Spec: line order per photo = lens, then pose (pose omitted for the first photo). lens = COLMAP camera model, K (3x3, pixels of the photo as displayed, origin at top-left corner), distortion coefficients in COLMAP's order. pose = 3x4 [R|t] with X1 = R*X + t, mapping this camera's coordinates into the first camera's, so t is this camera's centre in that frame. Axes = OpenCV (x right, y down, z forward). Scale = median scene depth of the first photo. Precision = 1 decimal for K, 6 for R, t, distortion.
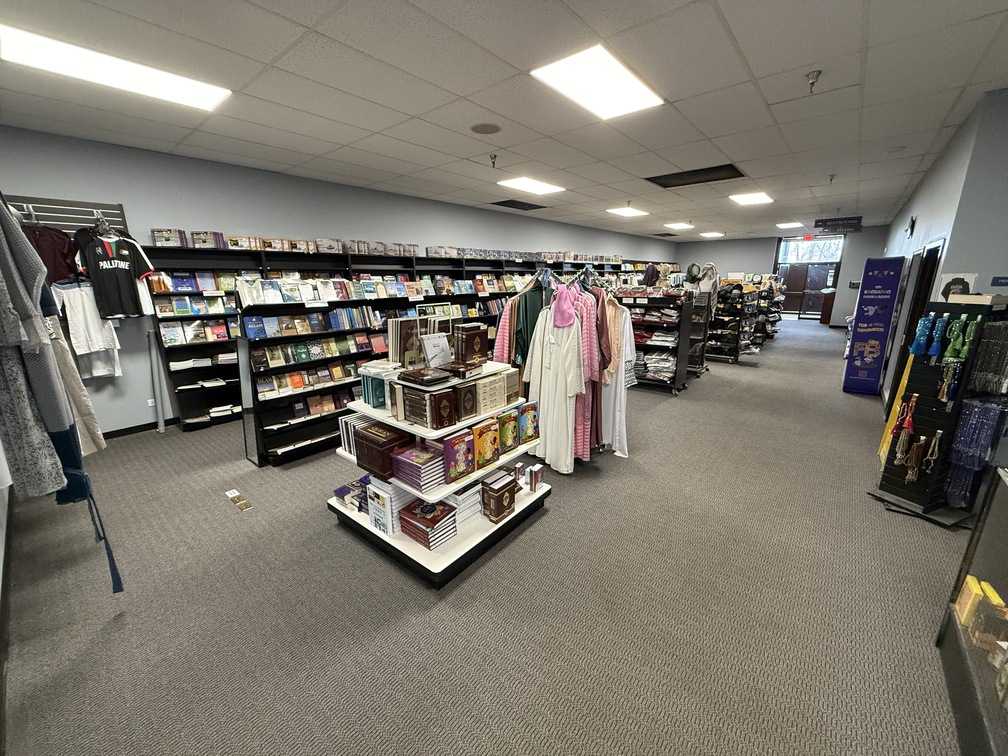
lens RADIAL K [[399.0, 0, 500.8], [0, 399.0, 378.7], [0, 0, 1]] dist [-0.002264, 0.000369]
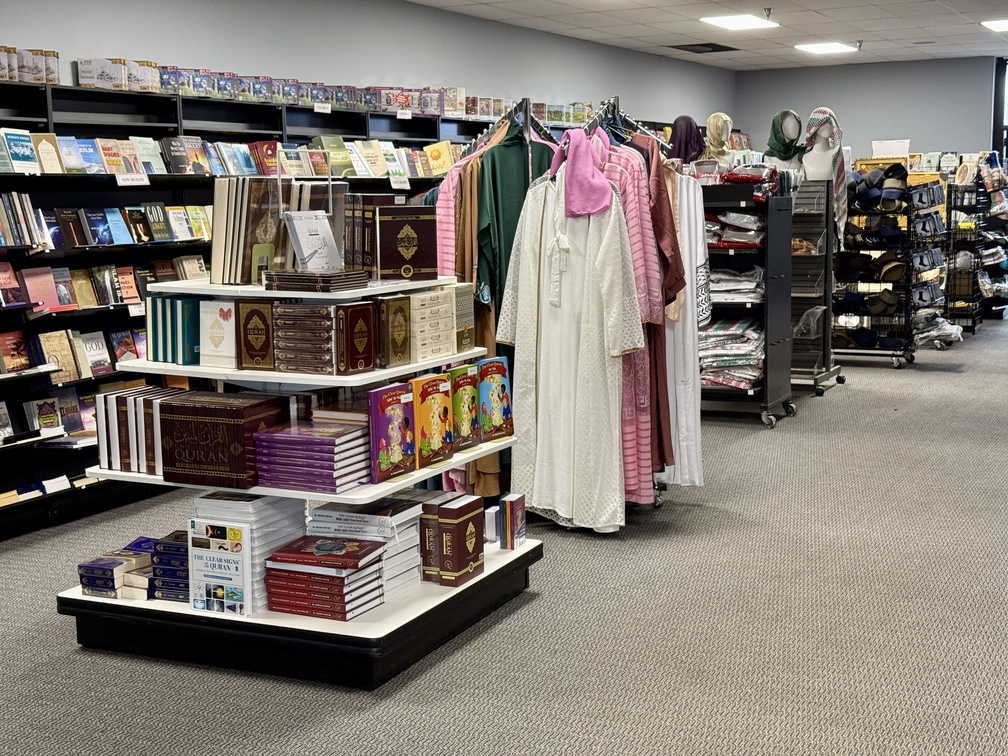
lens RADIAL K [[1408.7, 0, 500.1], [0, 1408.7, 381.9], [0, 0, 1]] dist [0.110766, 0.000000]
pose [[0.971654, -0.037809, 0.233363, -0.197505], [0.064991, 0.991814, -0.109911, 0.171852], [-0.227298, 0.121962, 0.966158, -0.402257]]
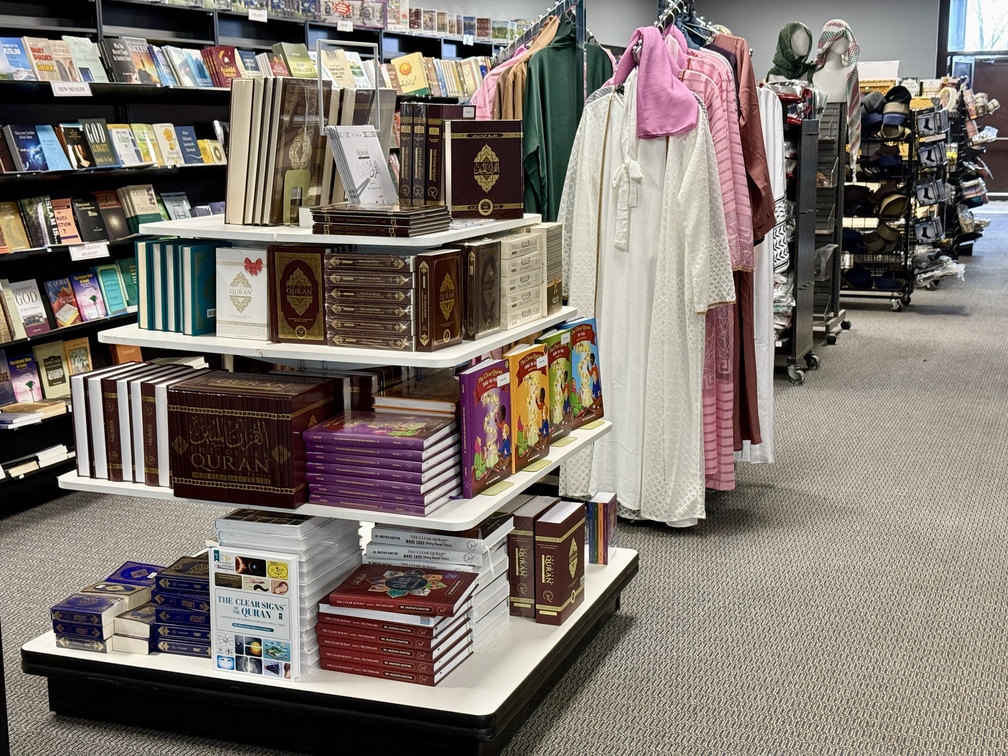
lens RADIAL K [[1408.7, 0, 498.6], [0, 1408.7, 379.9], [0, 0, 1]] dist [0.110766, 0.000000]
pose [[0.949305, -0.056450, 0.309245, -0.256101], [0.078073, 0.995260, -0.057988, 0.116162], [-0.304506, 0.079192, 0.949213, -0.142246]]
